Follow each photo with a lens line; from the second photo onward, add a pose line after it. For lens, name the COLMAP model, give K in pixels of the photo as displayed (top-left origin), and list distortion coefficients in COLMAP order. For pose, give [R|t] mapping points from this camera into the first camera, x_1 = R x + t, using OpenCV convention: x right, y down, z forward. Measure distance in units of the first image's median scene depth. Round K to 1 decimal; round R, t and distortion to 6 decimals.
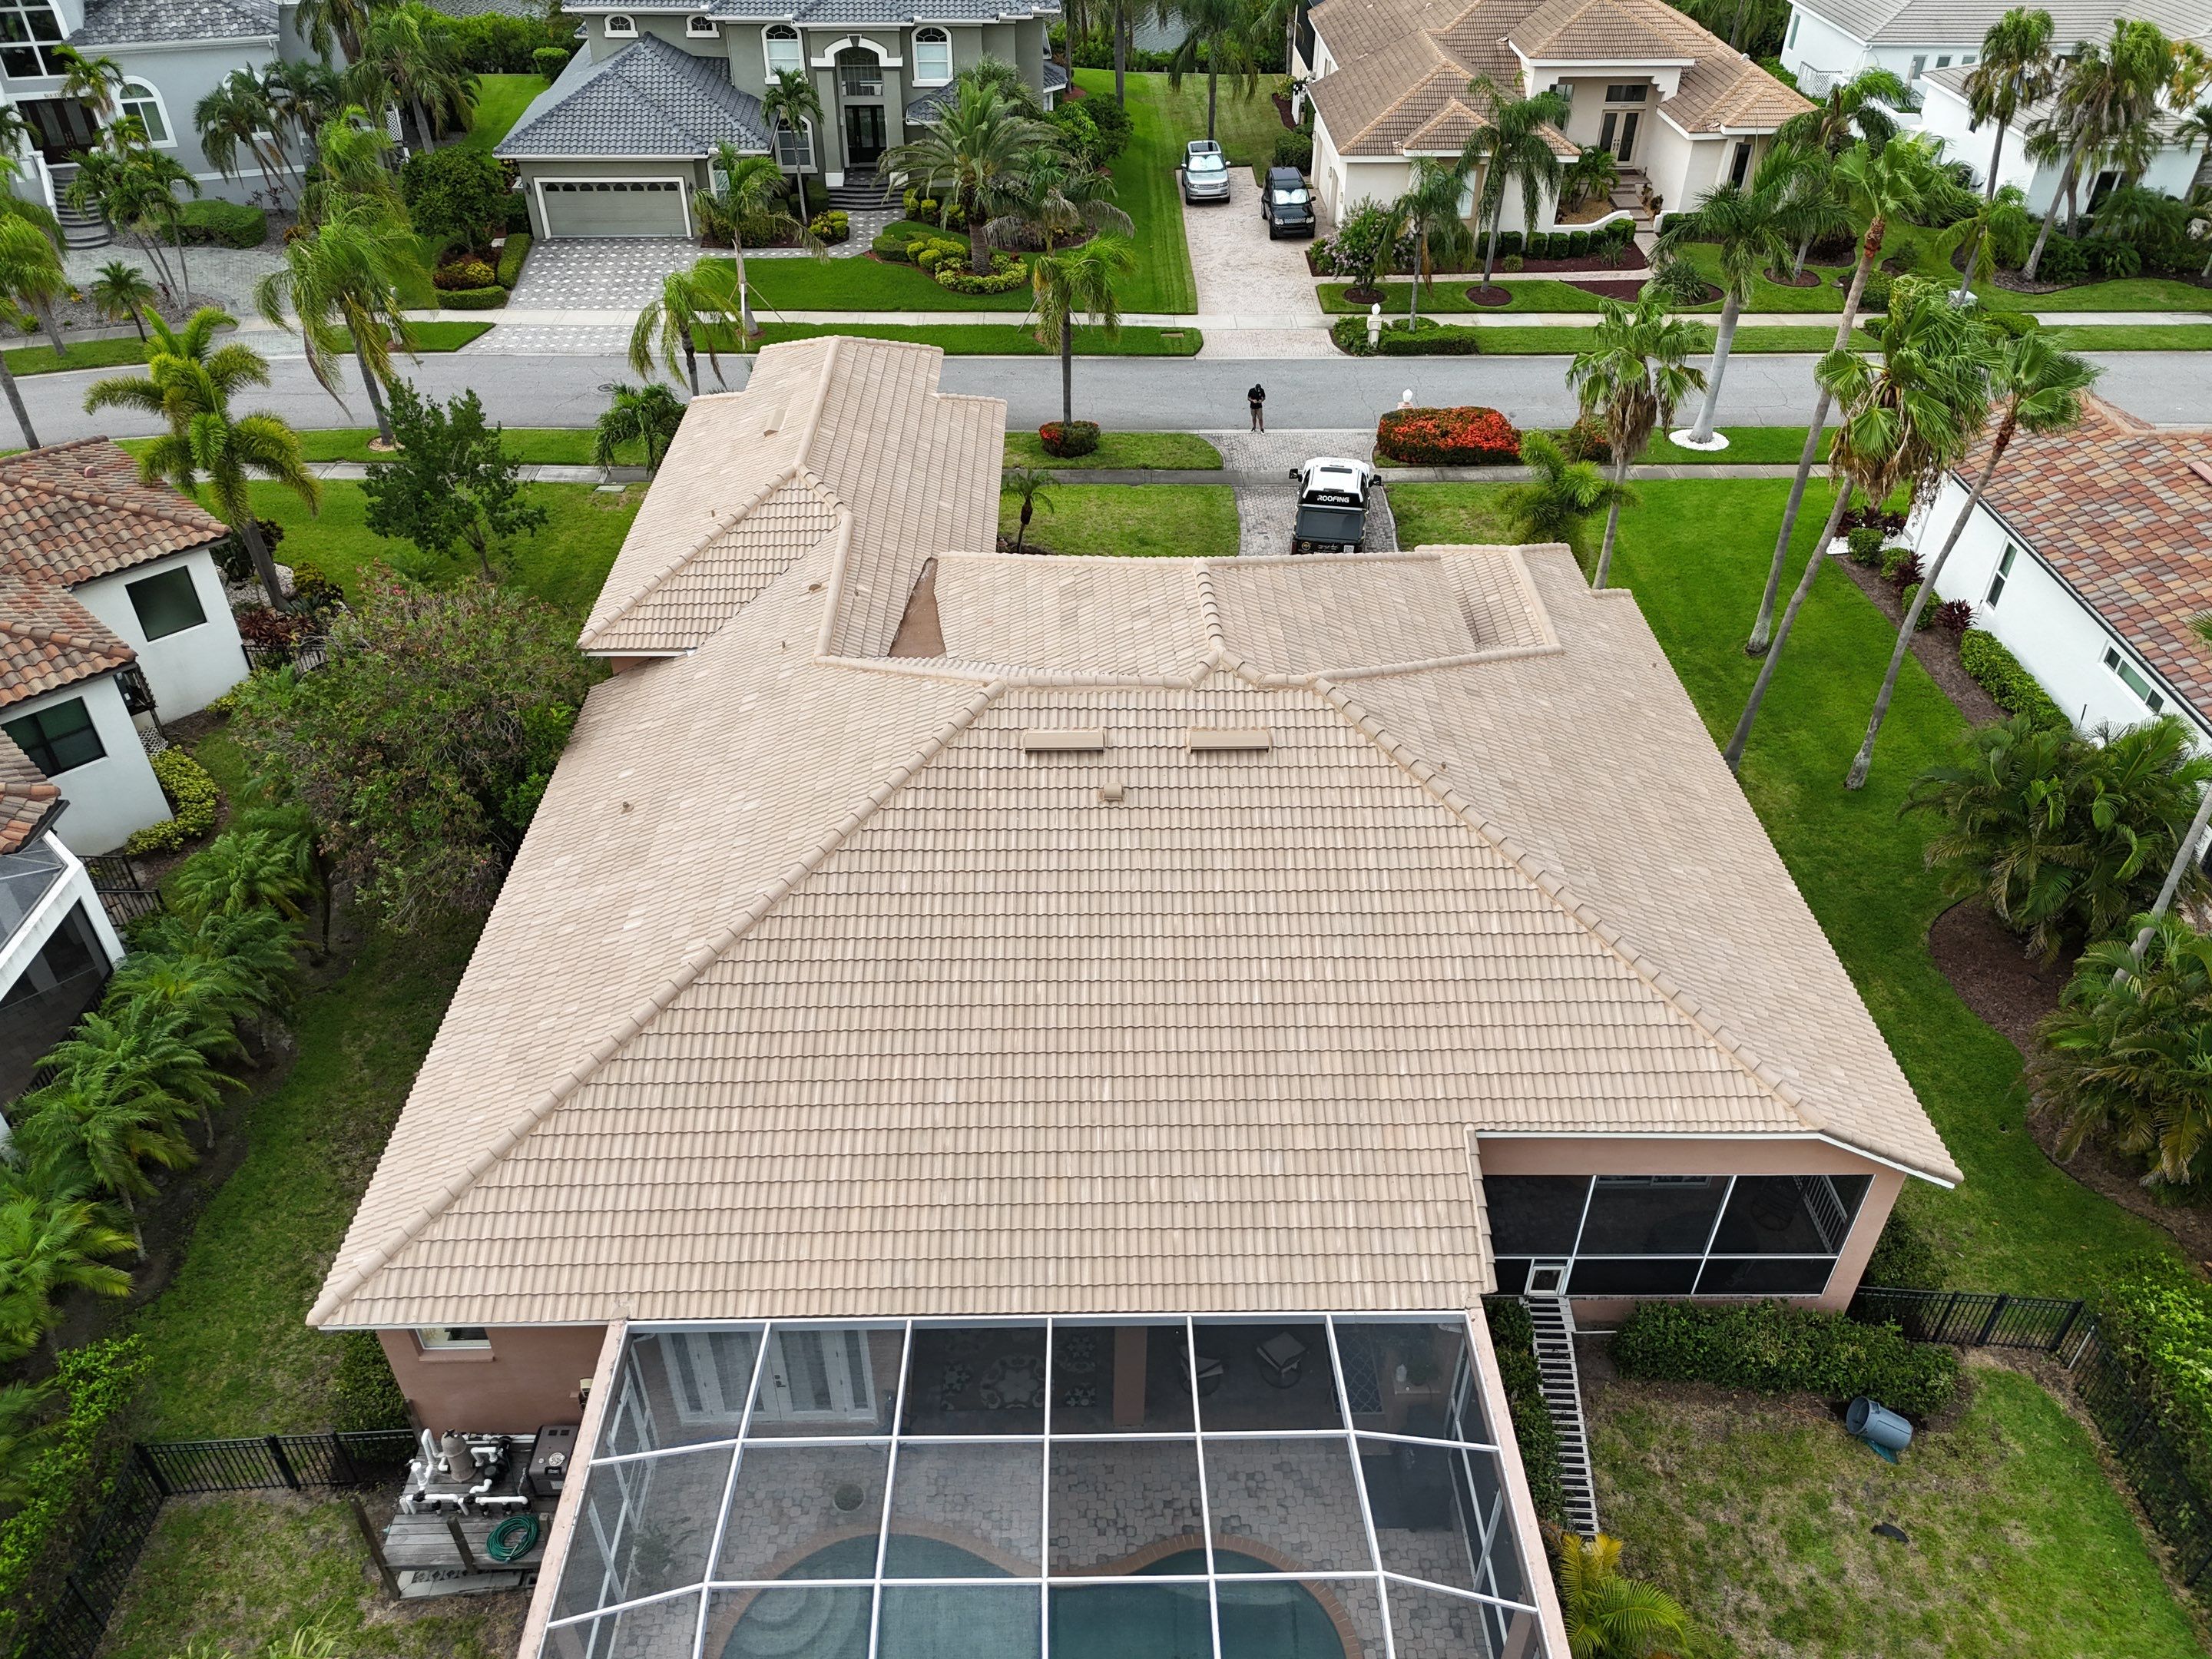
lens RADIAL K [[1629.2, 0, 1111.8], [0, 1629.2, 830.7], [0, 0, 1]] dist [0.056737, -0.041303]
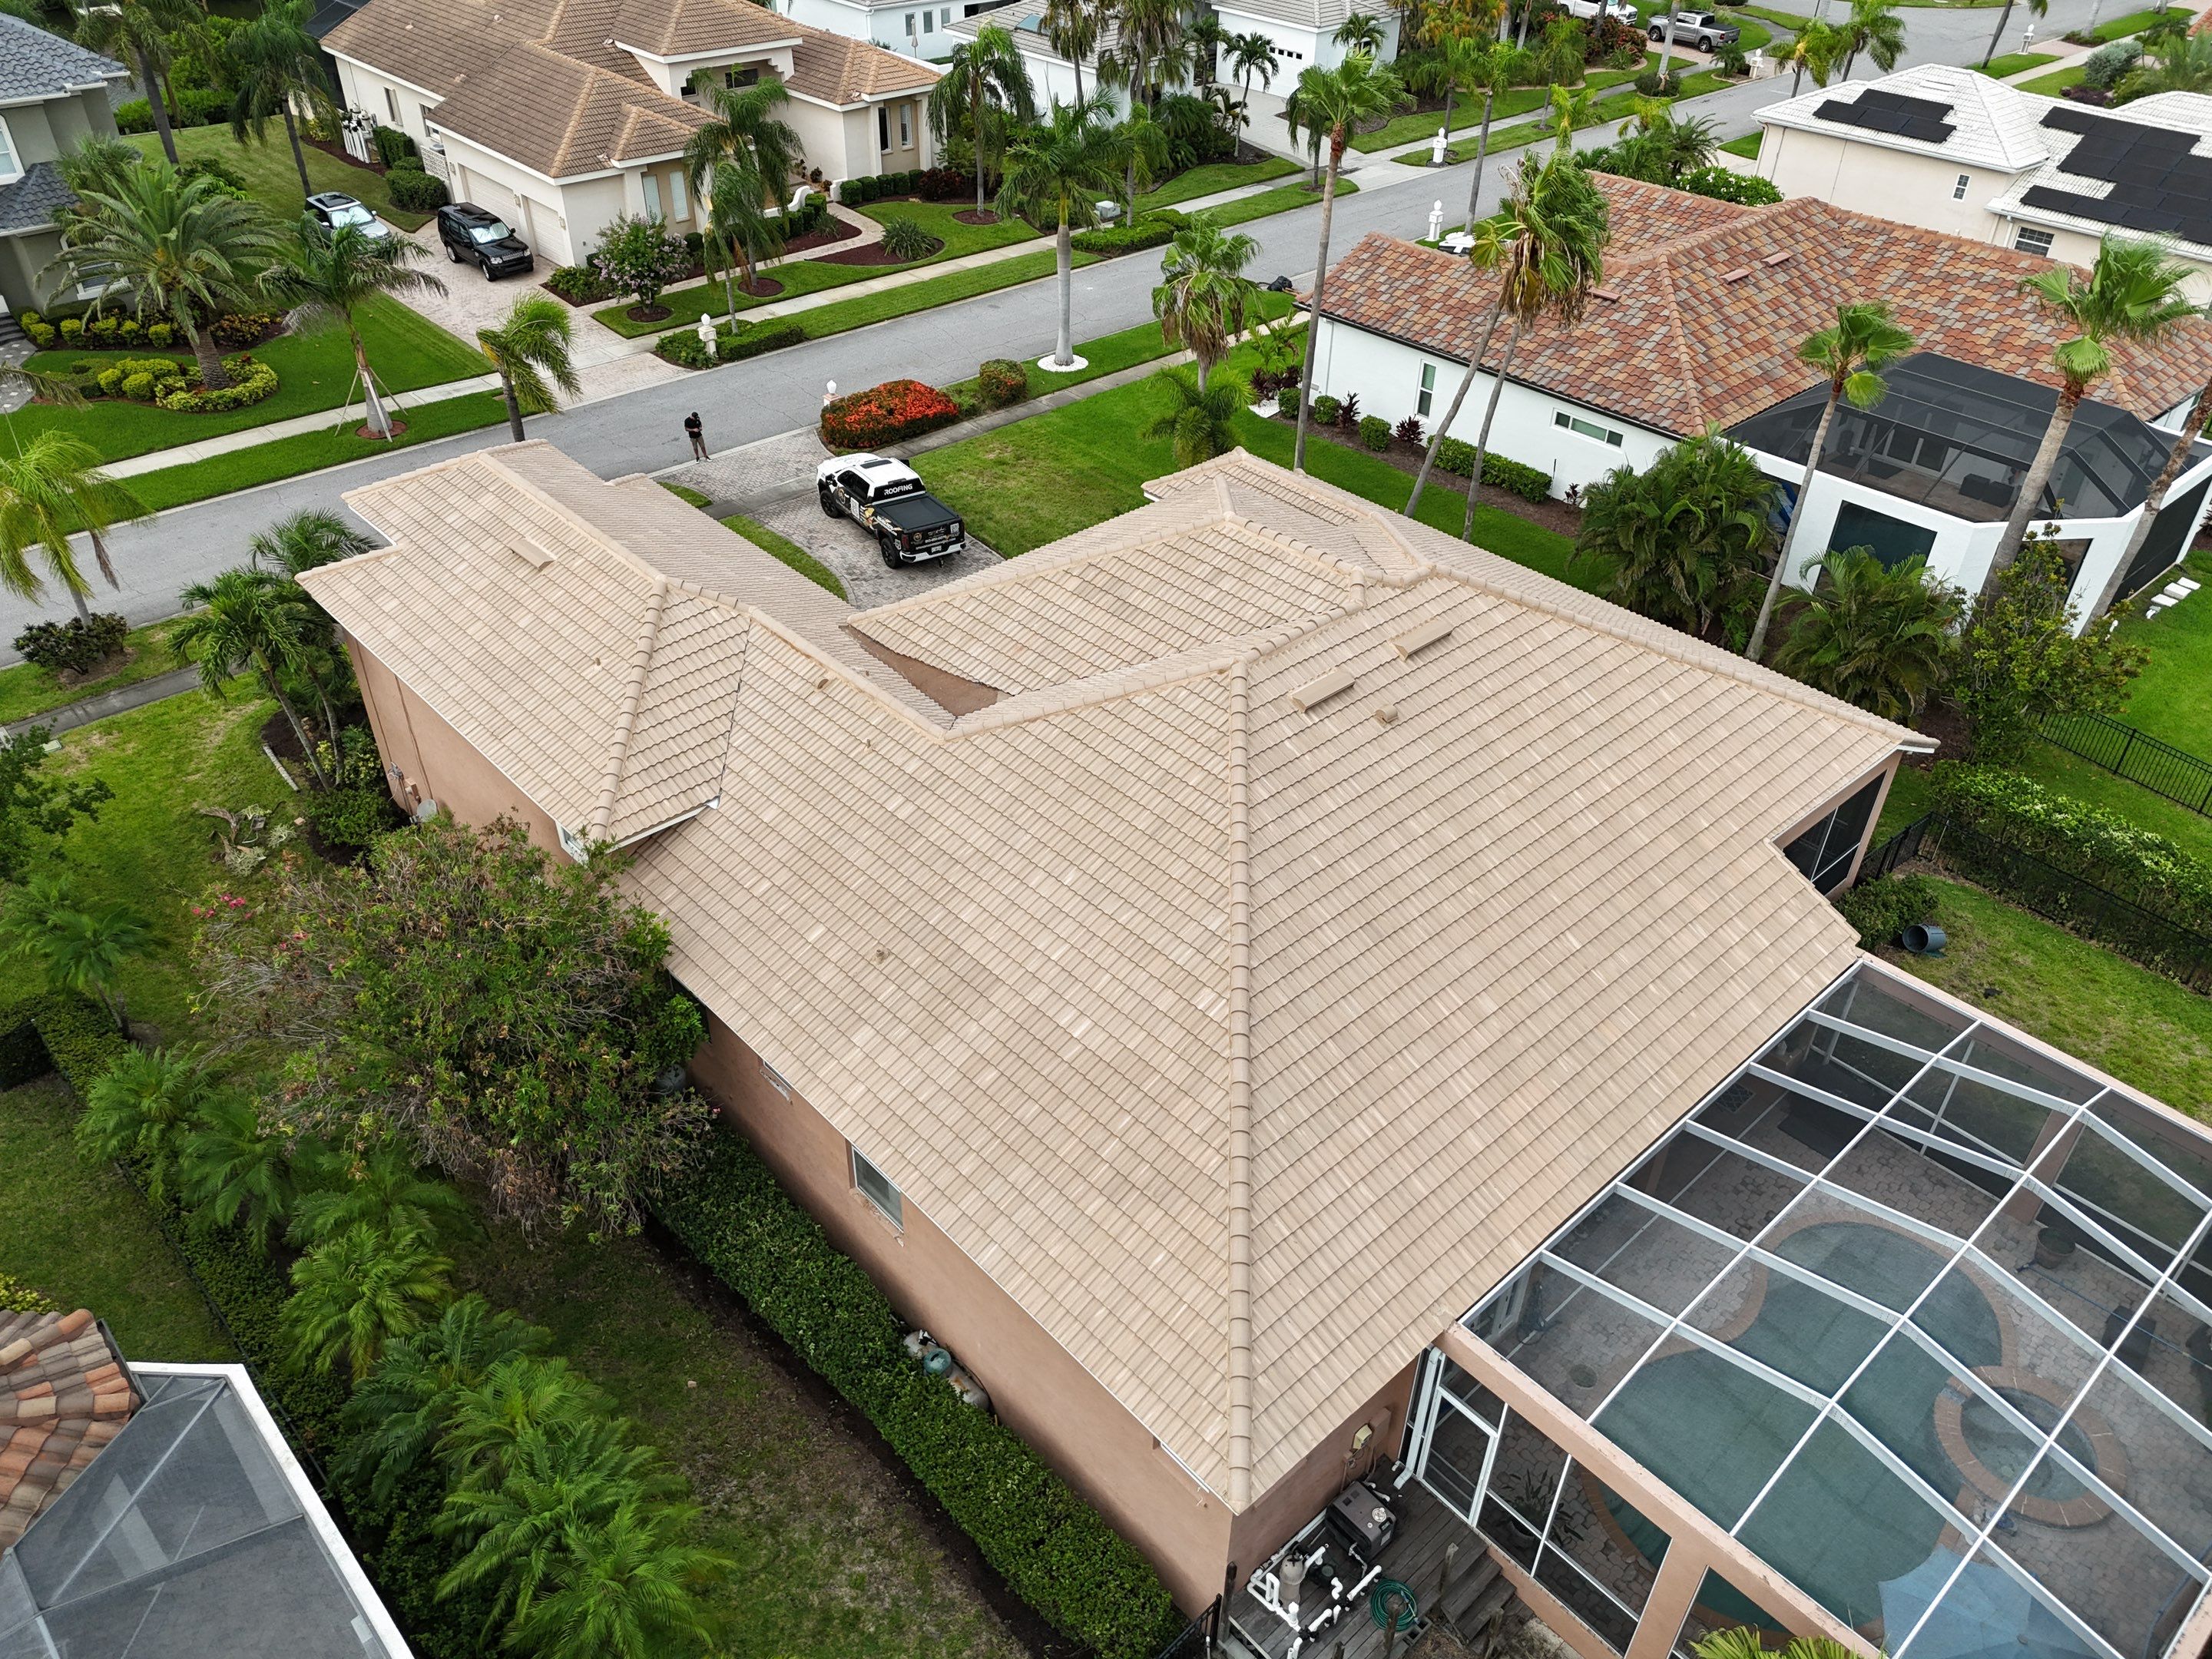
lens RADIAL K [[1629.8, 0, 1117.2], [0, 1629.8, 832.1], [0, 0, 1]] dist [0.049546, -0.028573]
pose [[0.746937, -0.391047, 0.537743, -0.346501], [0.388610, 0.913001, 0.124145, -0.072562], [-0.539506, 0.116244, 0.833919, 0.093293]]
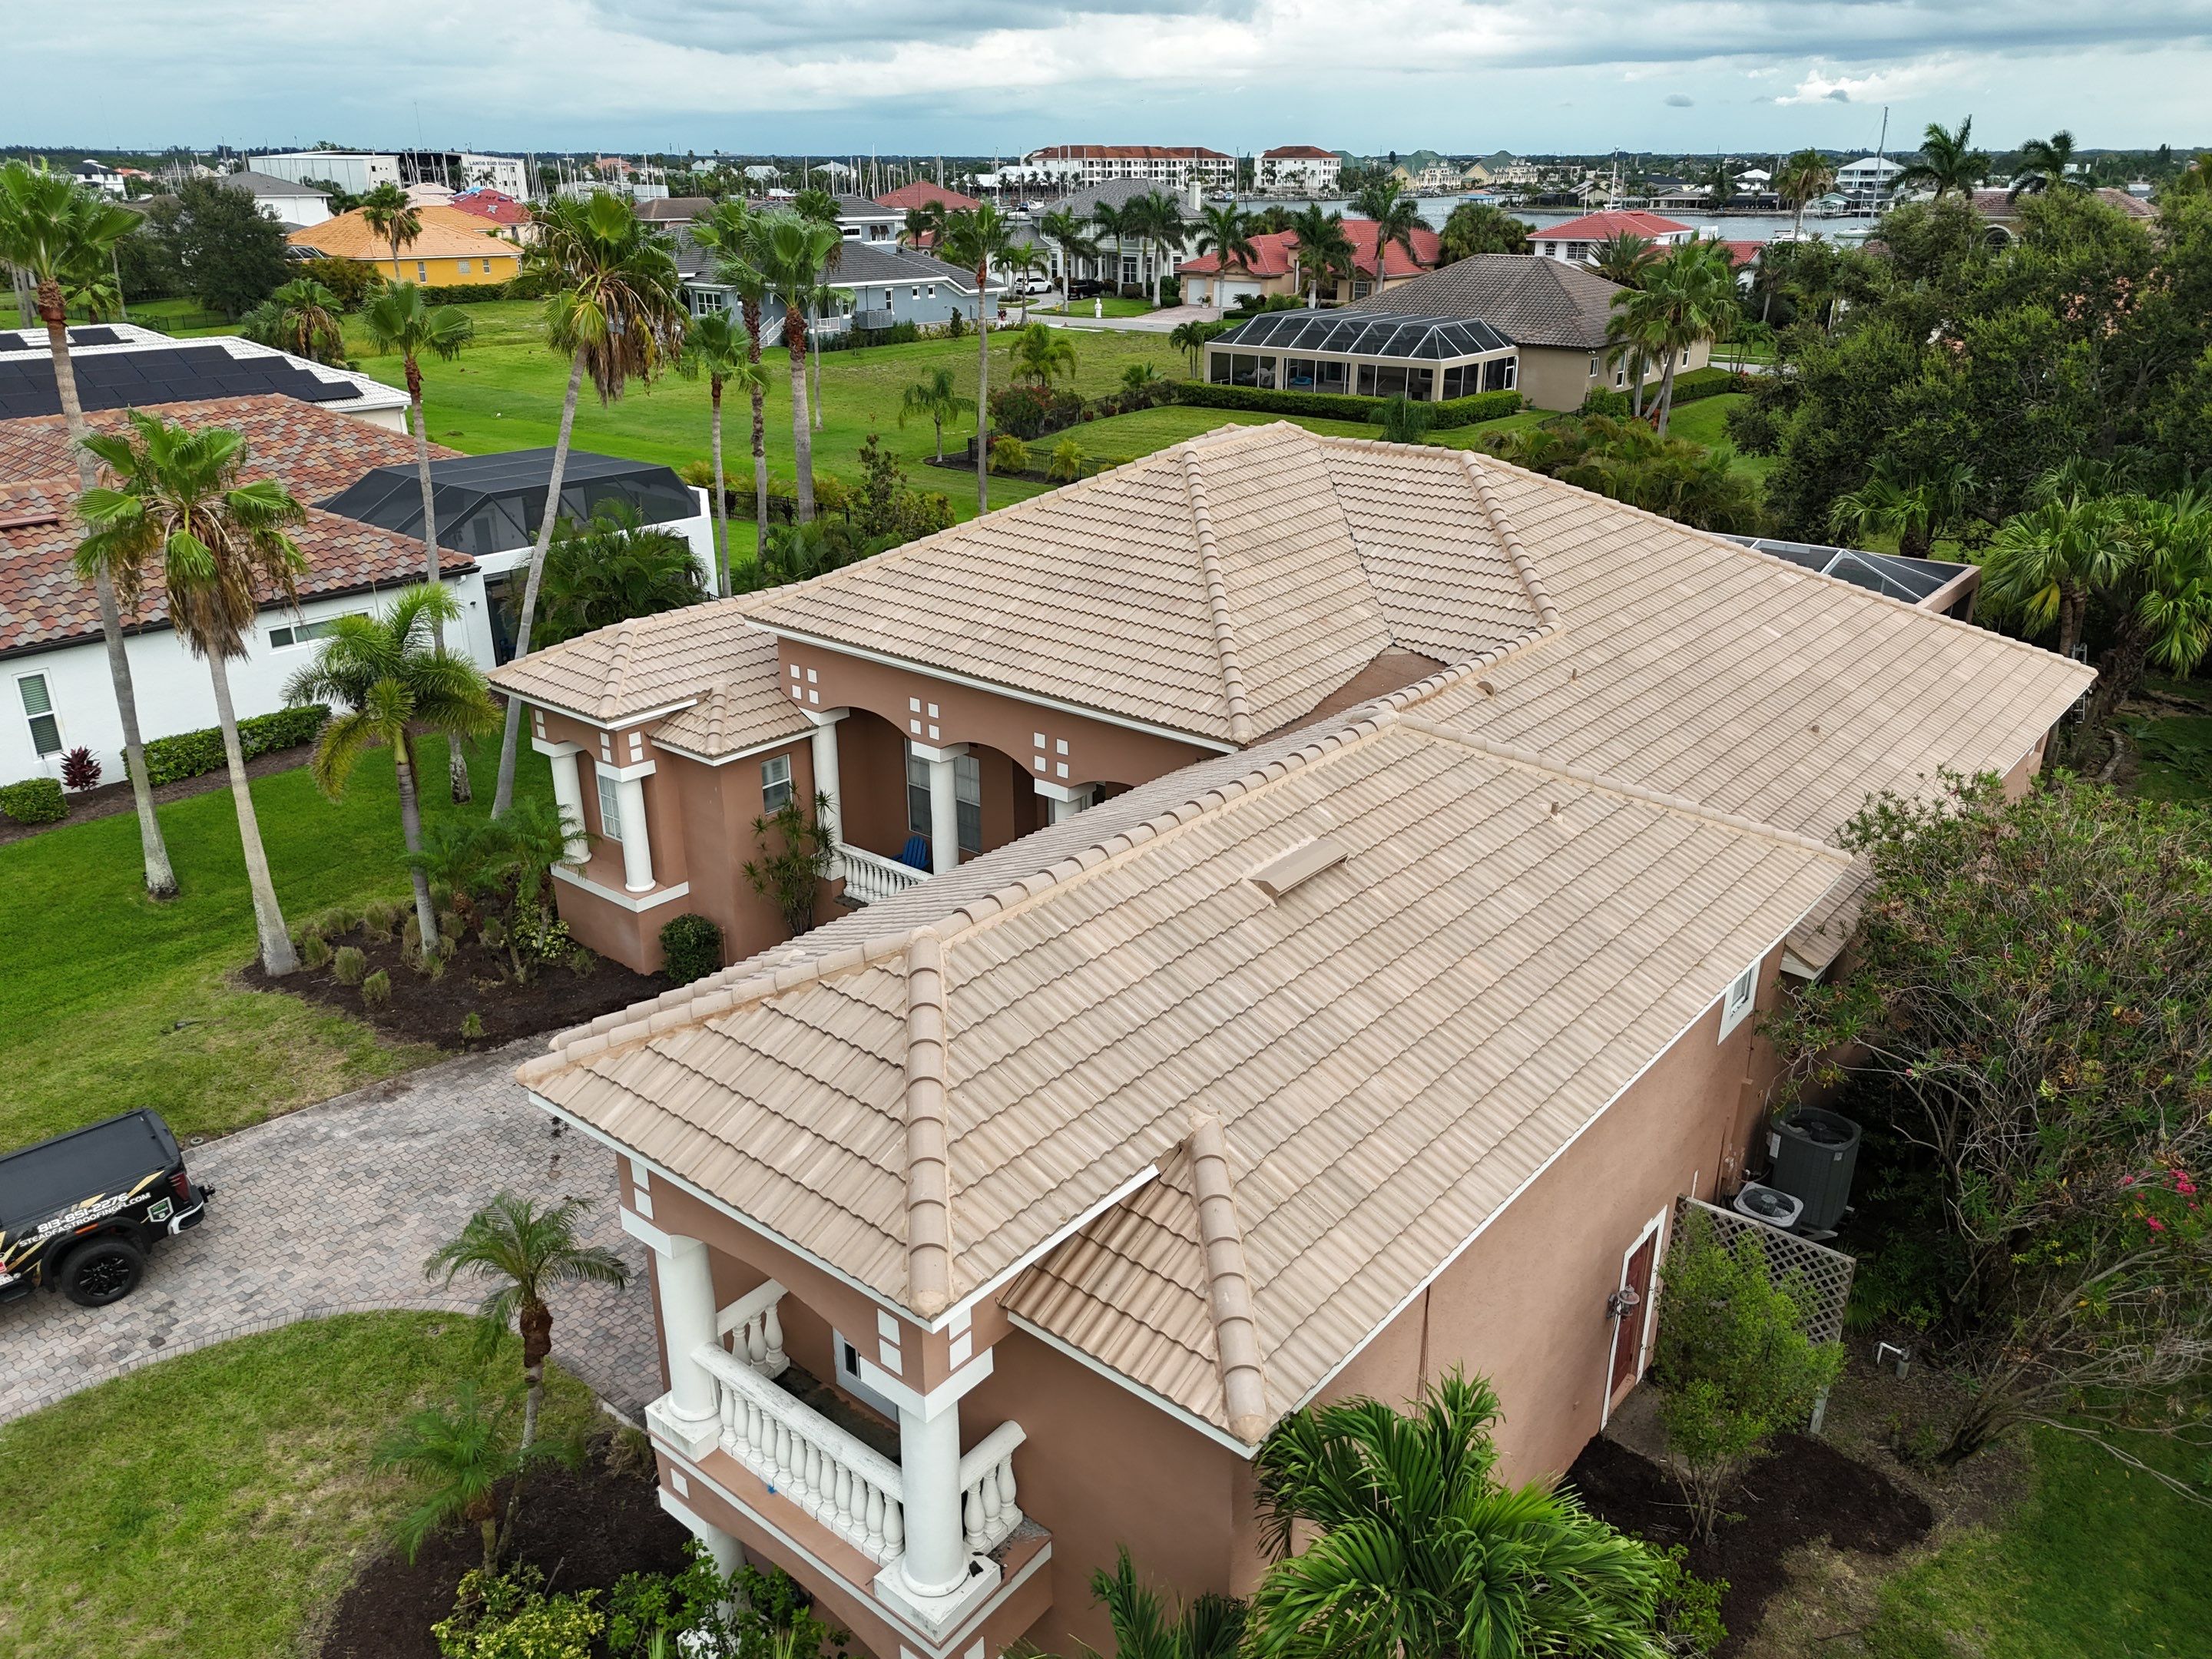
lens RADIAL K [[1630.4, 0, 1106.0], [0, 1630.4, 829.5], [0, 0, 1]] dist [0.036646, -0.003491]
pose [[-0.757185, -0.255085, 0.601334, -0.289216], [0.387538, 0.565637, 0.727921, -0.401116], [-0.525819, 0.784210, -0.329437, 0.806083]]
